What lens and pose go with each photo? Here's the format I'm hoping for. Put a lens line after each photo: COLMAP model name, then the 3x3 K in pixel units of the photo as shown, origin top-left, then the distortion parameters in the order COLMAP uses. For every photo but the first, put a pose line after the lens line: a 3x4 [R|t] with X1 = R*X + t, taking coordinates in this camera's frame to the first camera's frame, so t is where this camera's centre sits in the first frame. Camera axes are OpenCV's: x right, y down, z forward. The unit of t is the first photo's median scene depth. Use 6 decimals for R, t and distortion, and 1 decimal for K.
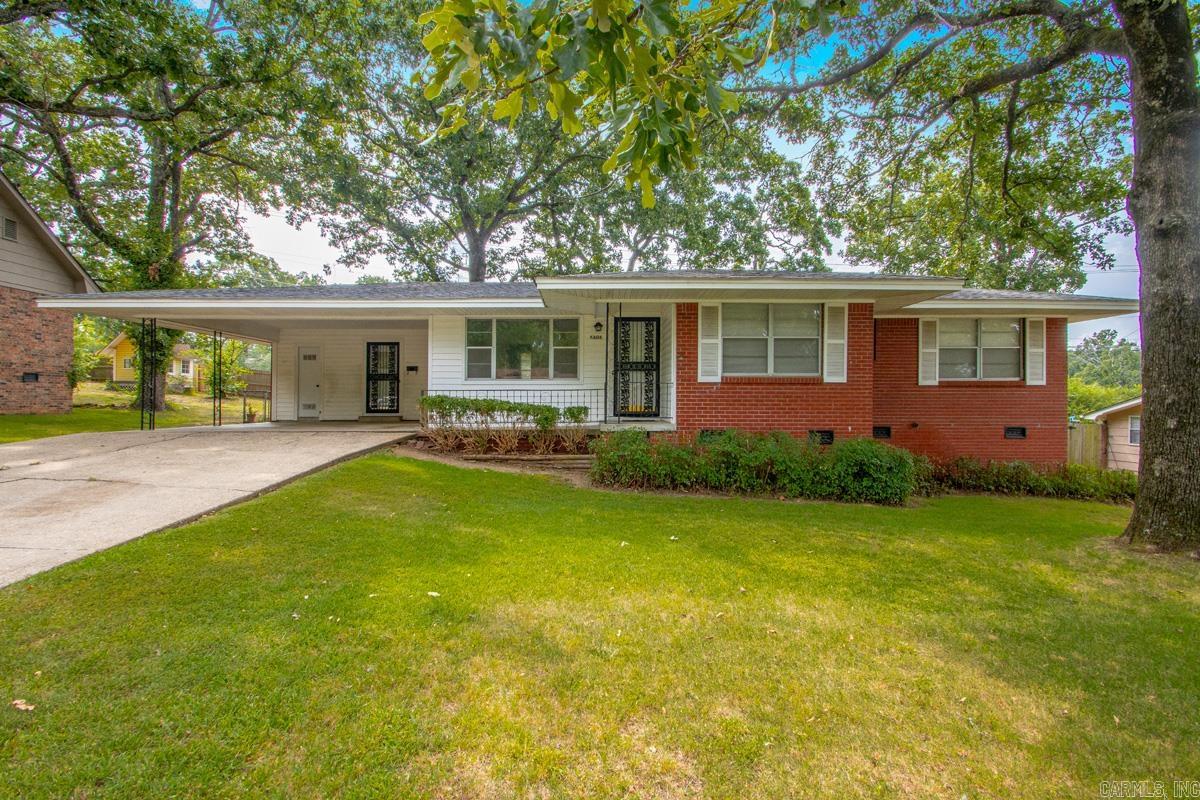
lens RADIAL K [[570.1, 0, 600.0], [0, 570.1, 400.0], [0, 0, 1]] dist [0.008245, 0.000034]
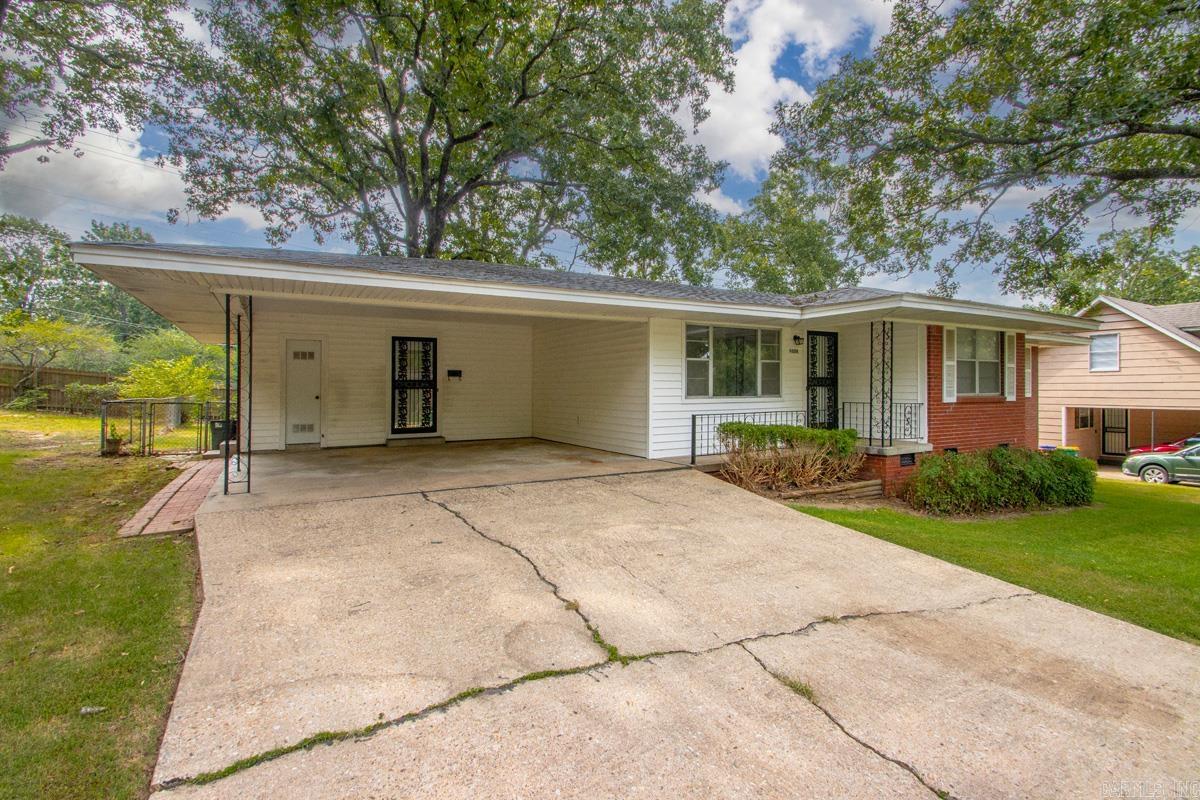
lens RADIAL K [[577.3, 0, 600.2], [0, 577.3, 387.7], [0, 0, 1]] dist [-0.004157, -0.000783]
pose [[0.876998, -0.001761, 0.480491, -0.742892], [0.001574, 0.999998, 0.000793, -0.050823], [-0.480491, 0.000061, 0.877000, 0.323745]]
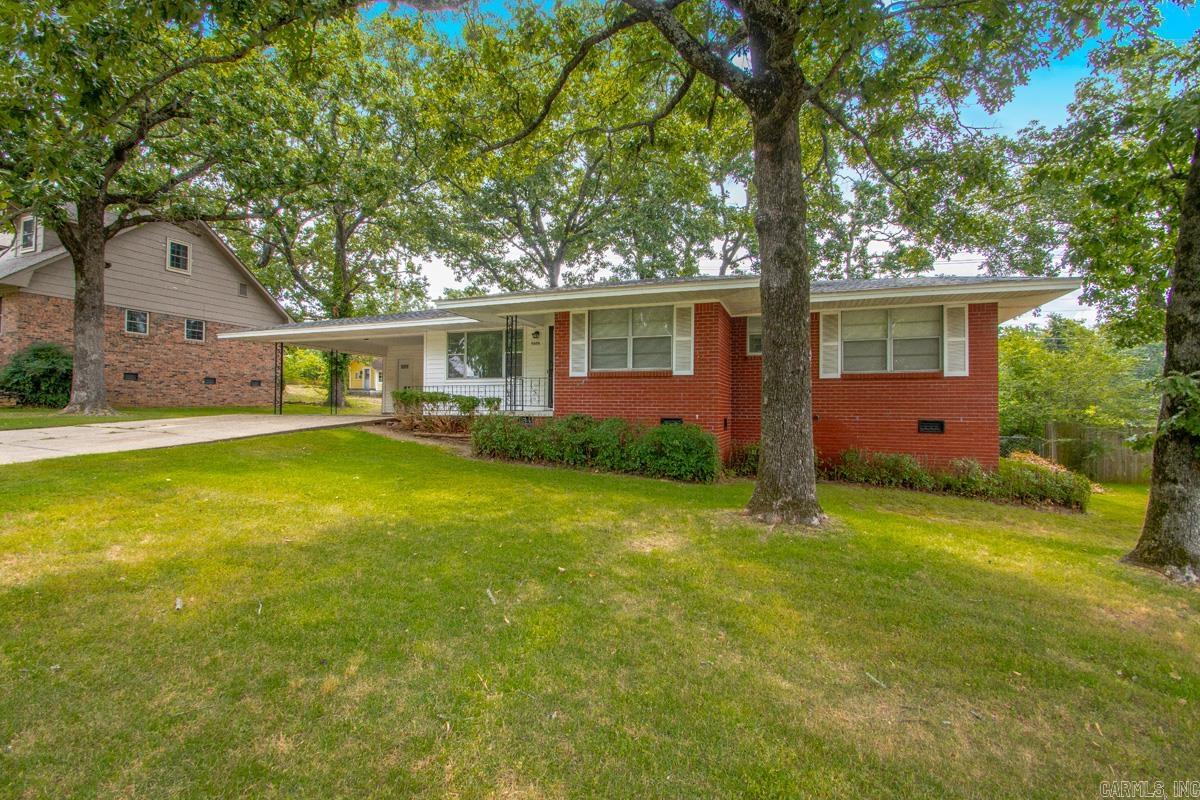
lens RADIAL K [[551.1, 0, 600.0], [0, 551.1, 400.0], [0, 0, 1]] dist [0.000810, 0.000031]
pose [[0.927818, -0.000049, -0.373034, 0.567382], [-0.006326, 0.999854, -0.015867, 0.030975], [0.372980, 0.017081, 0.927682, -0.052561]]
